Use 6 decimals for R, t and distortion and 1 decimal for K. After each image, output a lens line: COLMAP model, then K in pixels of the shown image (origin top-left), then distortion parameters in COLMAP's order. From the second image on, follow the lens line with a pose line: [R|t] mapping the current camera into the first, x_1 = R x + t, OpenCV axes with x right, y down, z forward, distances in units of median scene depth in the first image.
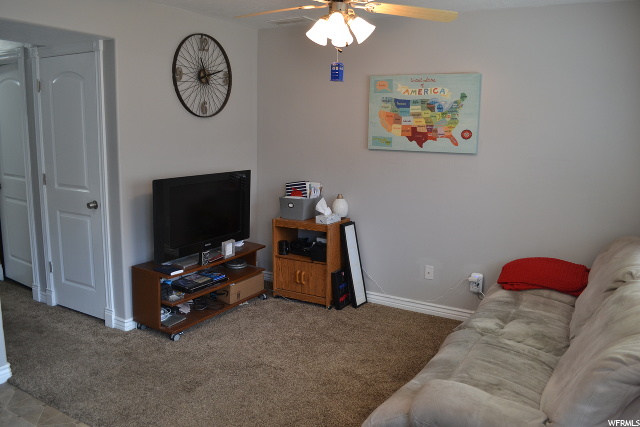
lens RADIAL K [[522.3, 0, 322.5], [0, 522.3, 214.5], [0, 0, 1]] dist [-0.052449, -0.006507]
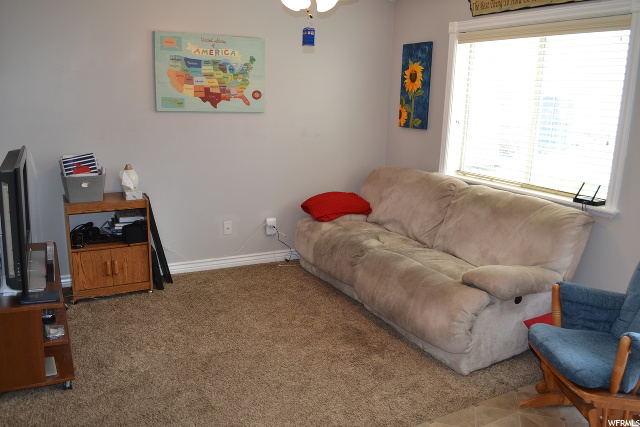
lens RADIAL K [[522.3, 0, 322.5], [0, 522.3, 212.1], [0, 0, 1]] dist [-0.052449, -0.006507]
pose [[0.523414, -0.188541, 0.830957, -0.583206], [0.123855, 0.981689, 0.144726, -0.050223], [-0.843029, 0.027167, 0.537182, 0.284190]]
